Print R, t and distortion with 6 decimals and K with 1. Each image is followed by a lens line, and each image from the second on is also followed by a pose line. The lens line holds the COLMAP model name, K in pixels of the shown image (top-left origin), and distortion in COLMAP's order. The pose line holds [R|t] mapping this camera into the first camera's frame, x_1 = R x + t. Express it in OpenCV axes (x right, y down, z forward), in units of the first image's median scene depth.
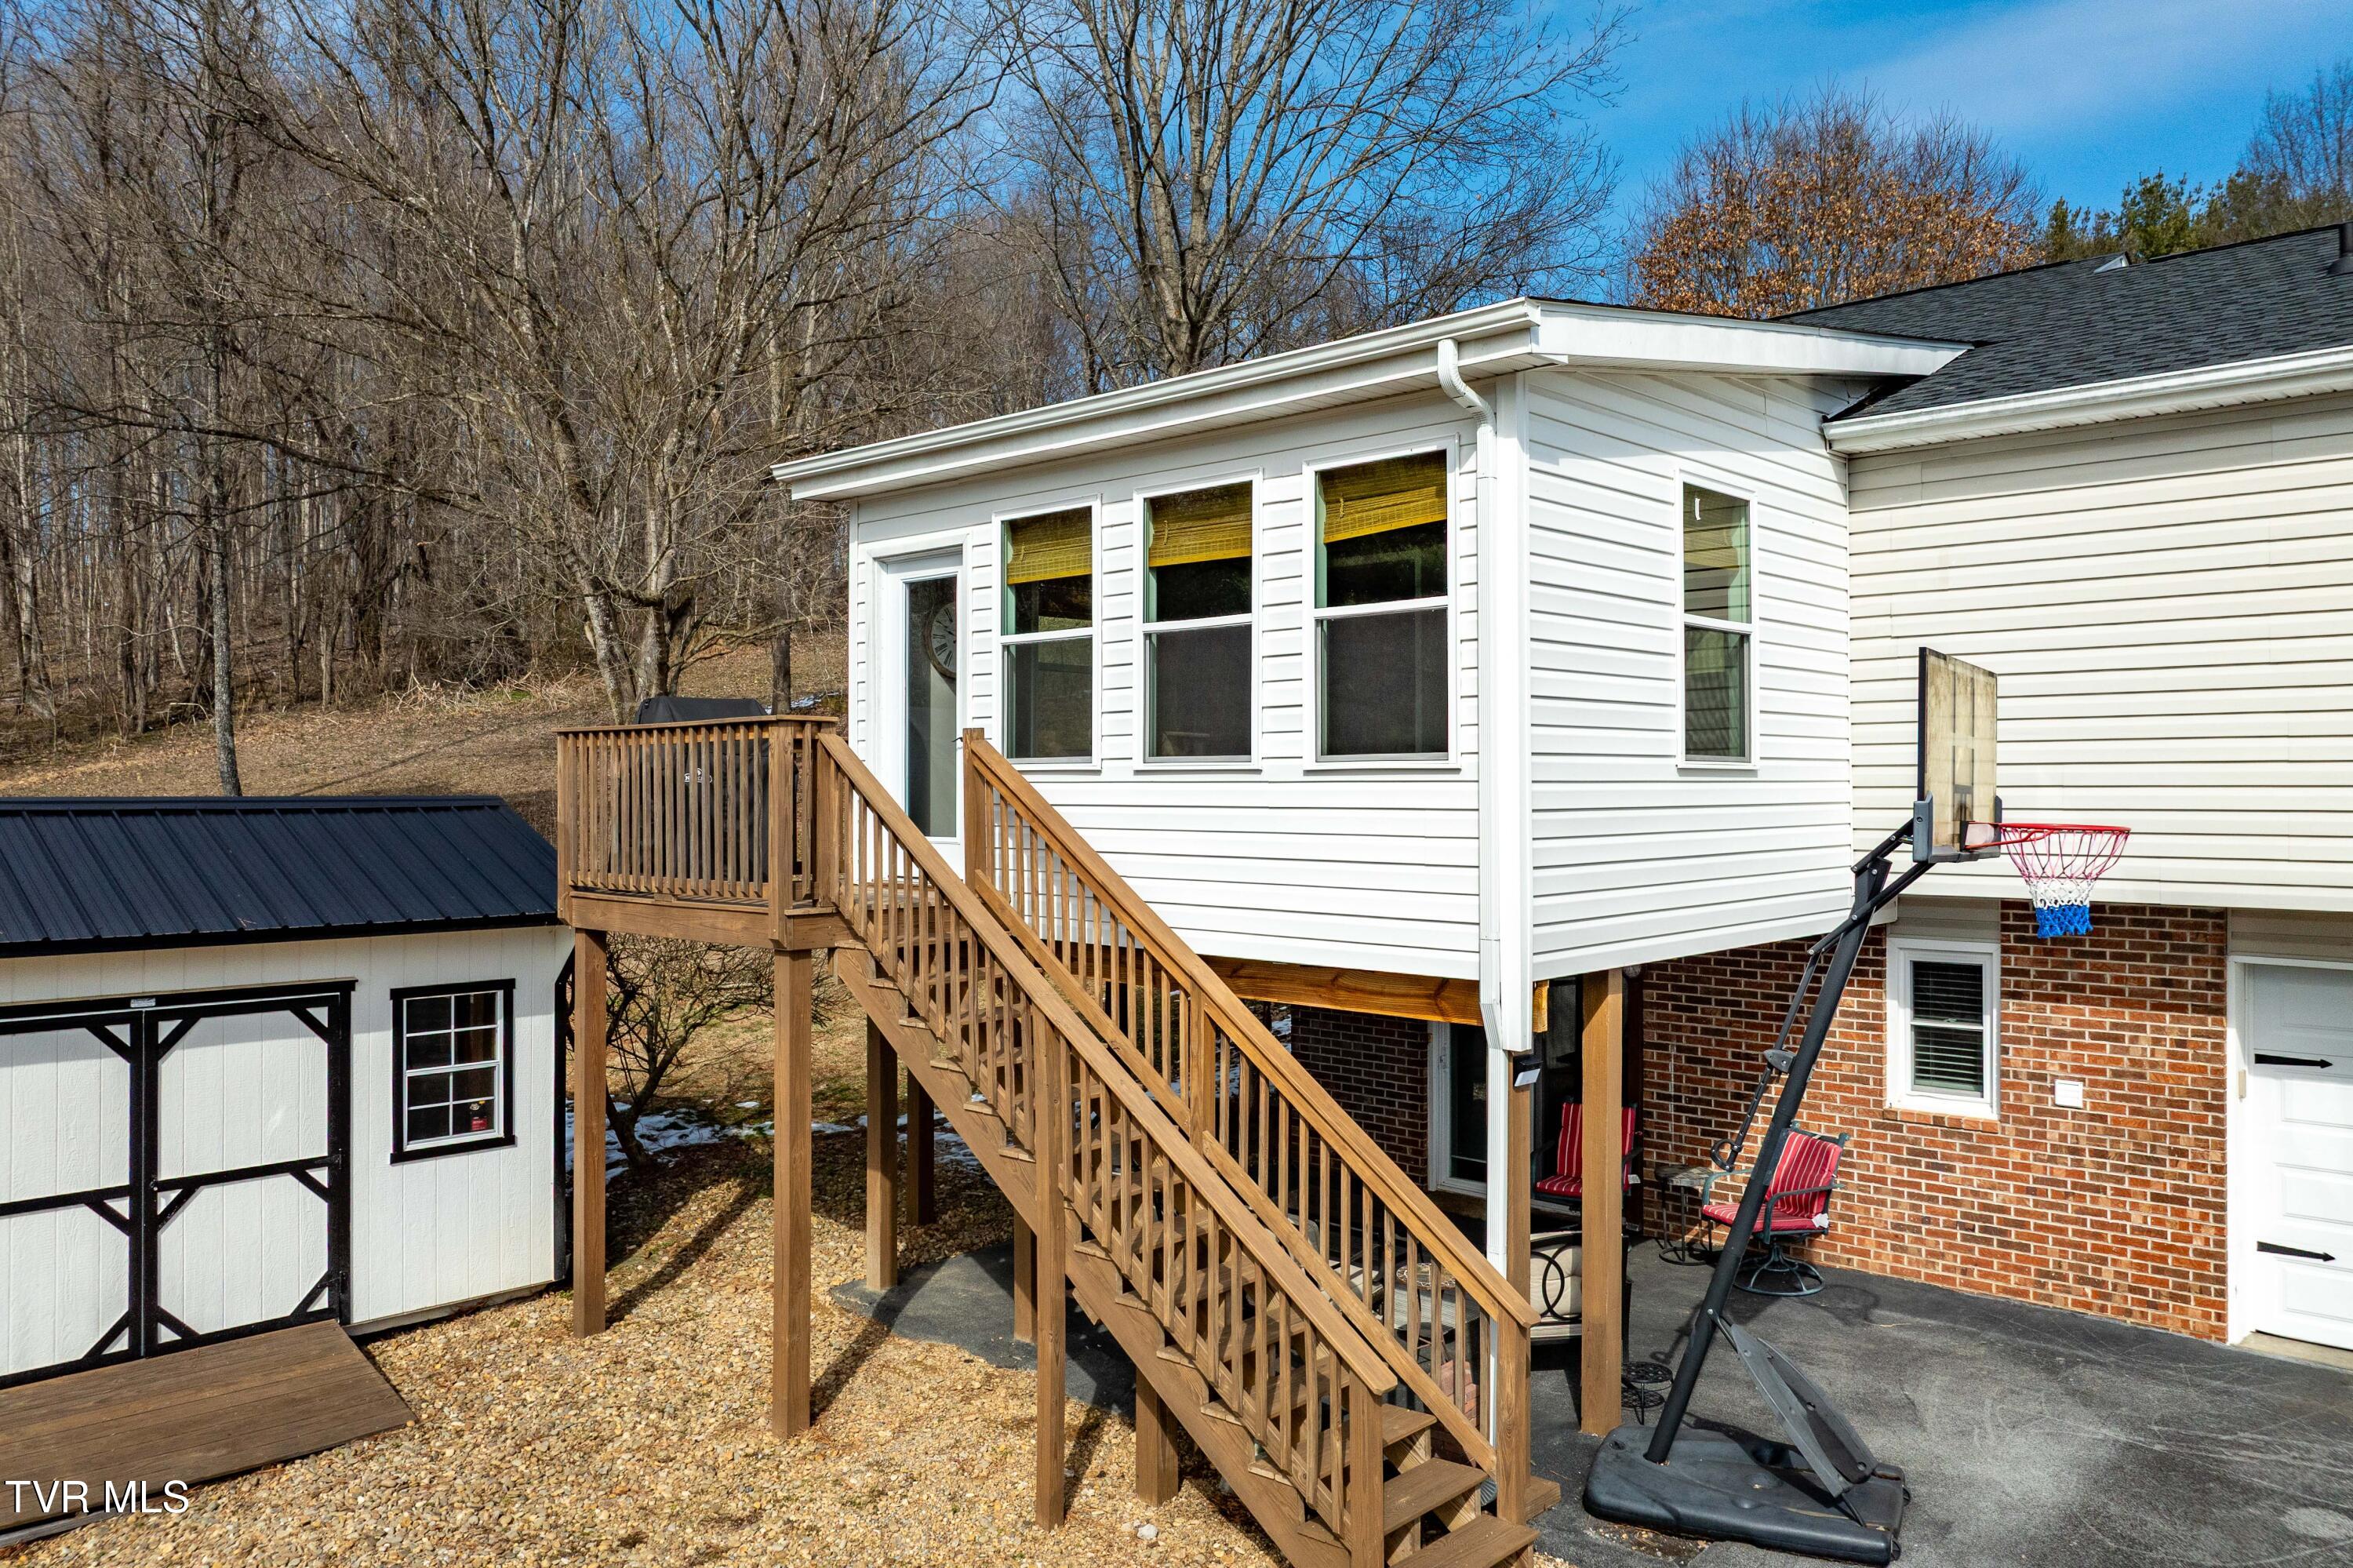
lens RADIAL K [[1704.2, 0, 1193.8], [0, 1704.2, 749.8], [0, 0, 1]] dist [-0.036520, -0.002220]
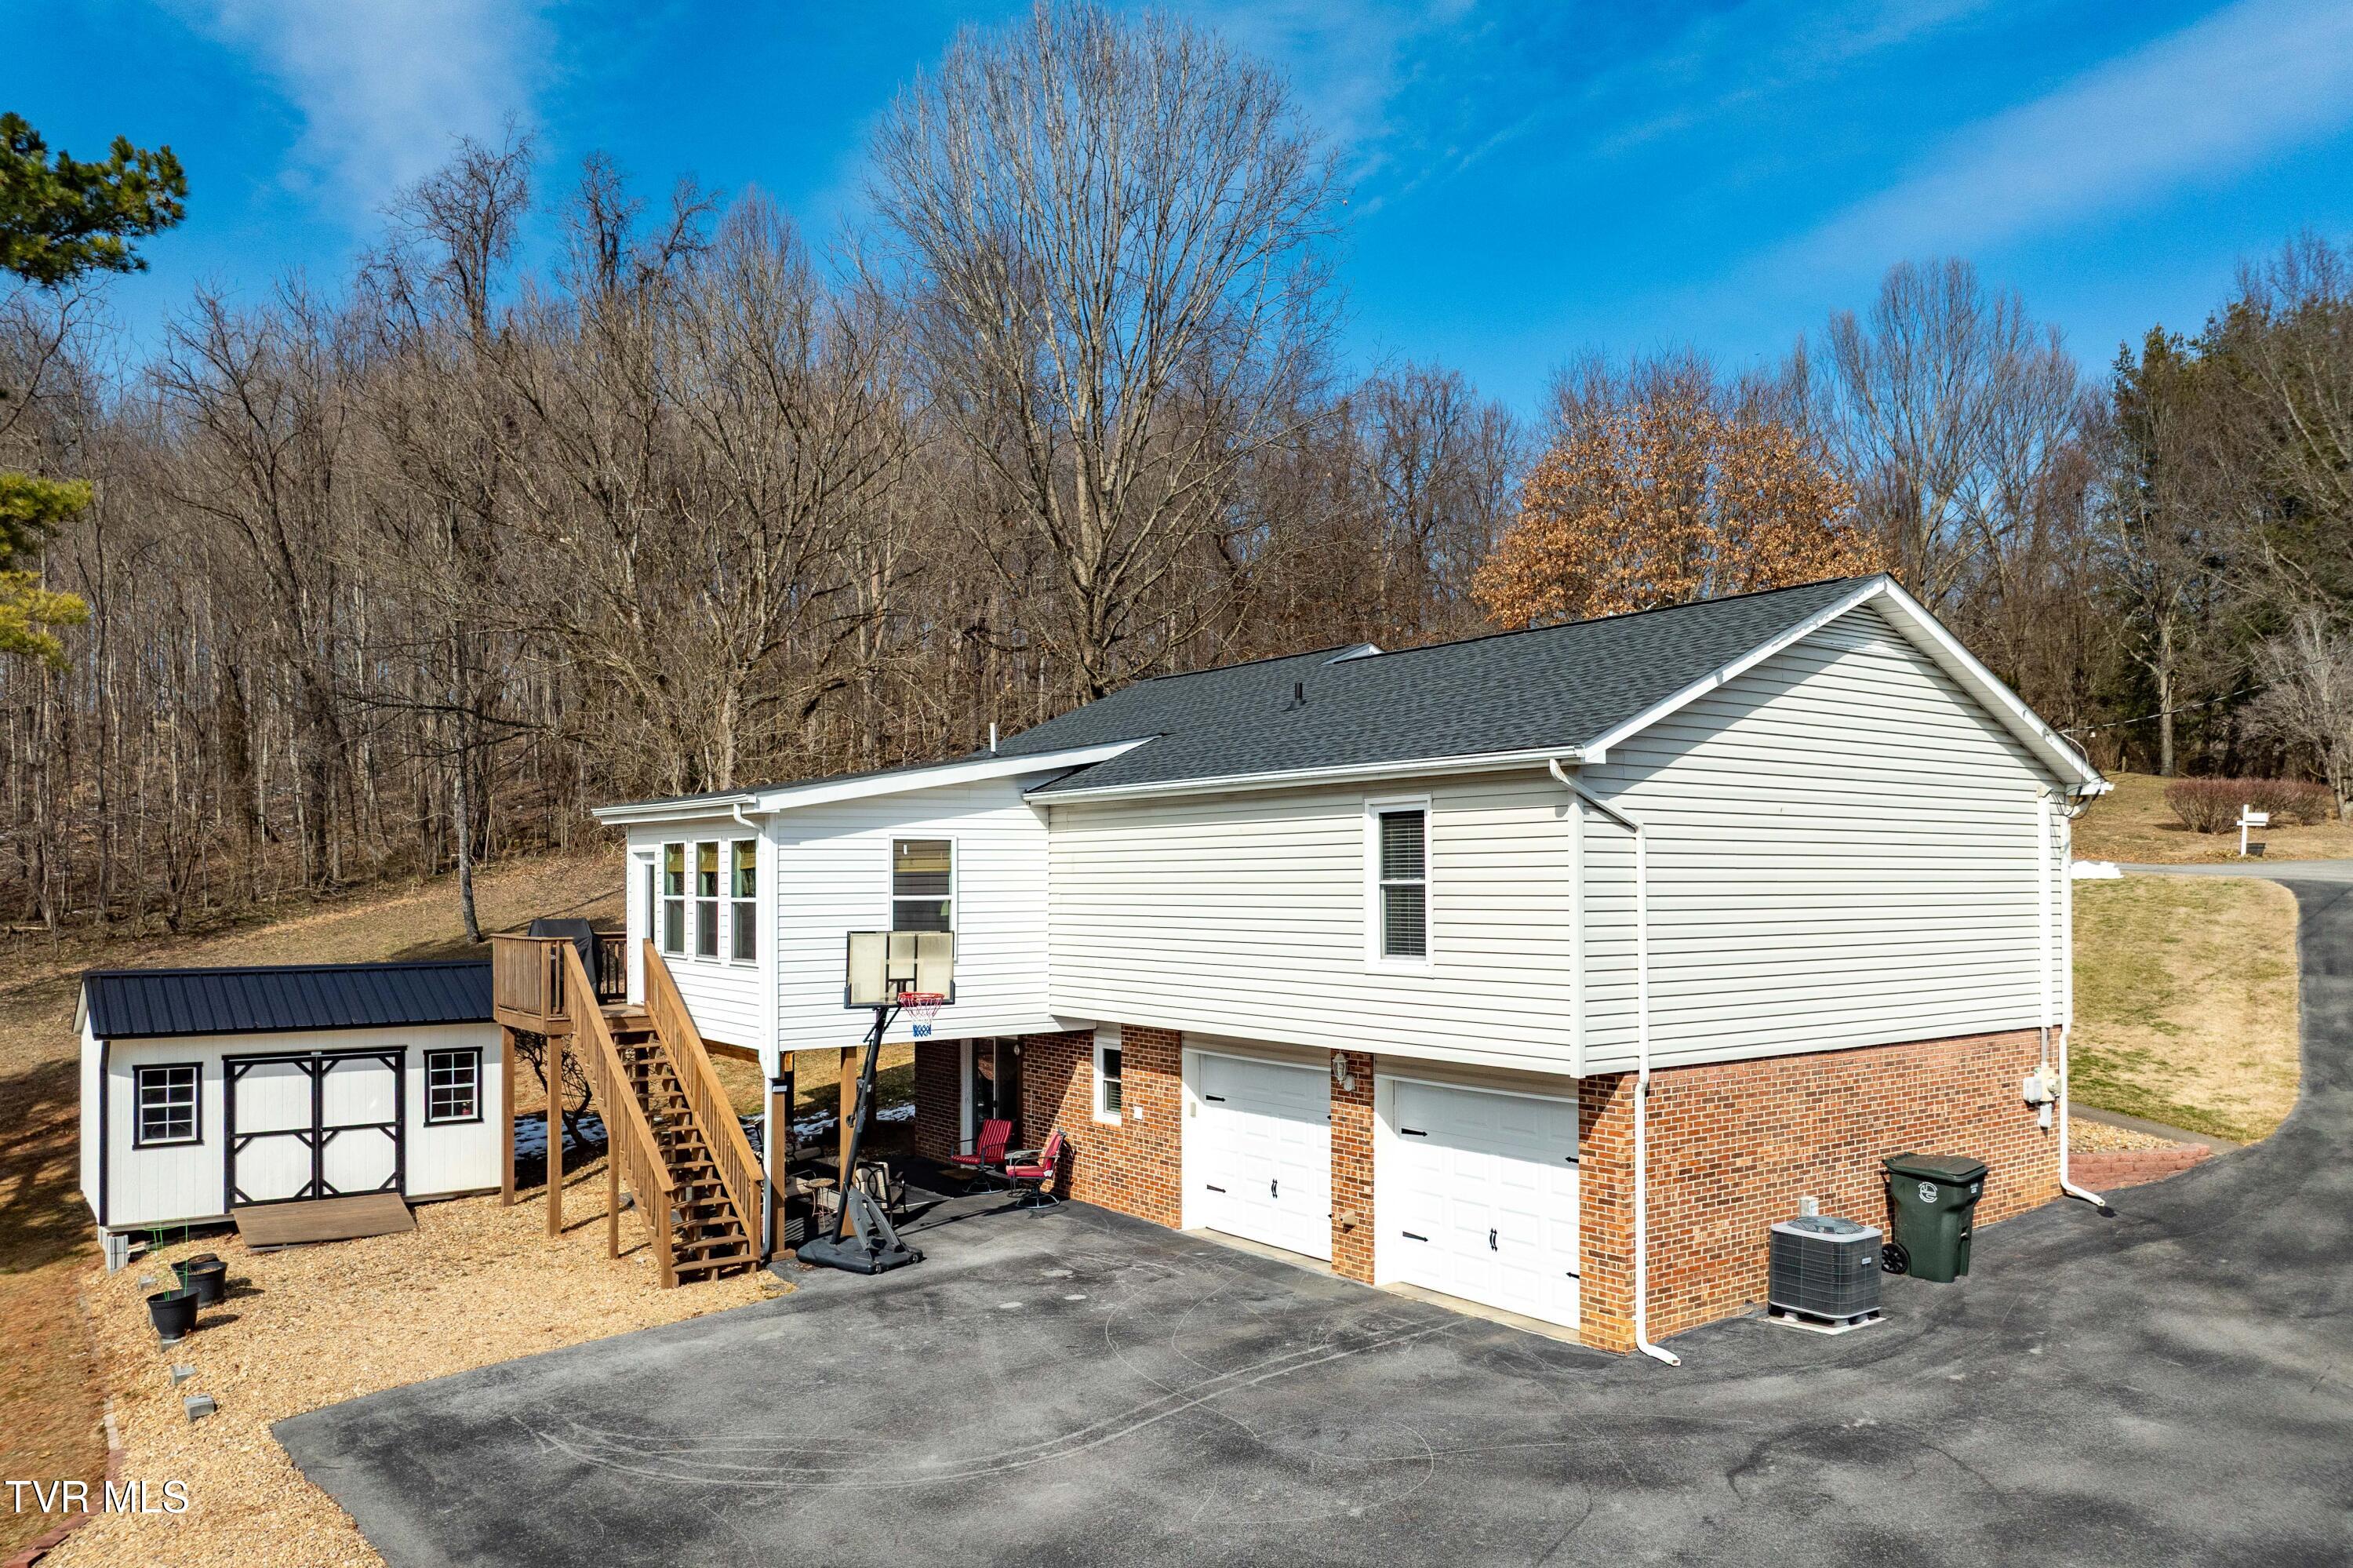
lens RADIAL K [[1717.0, 0, 1175.2], [0, 1717.0, 847.1], [0, 0, 1]] dist [-0.039327, -0.004096]
pose [[0.981796, -0.008527, -0.189746, 1.029245], [0.009485, 0.999946, 0.004140, -0.141009], [0.189701, -0.005865, 0.981824, -1.137499]]
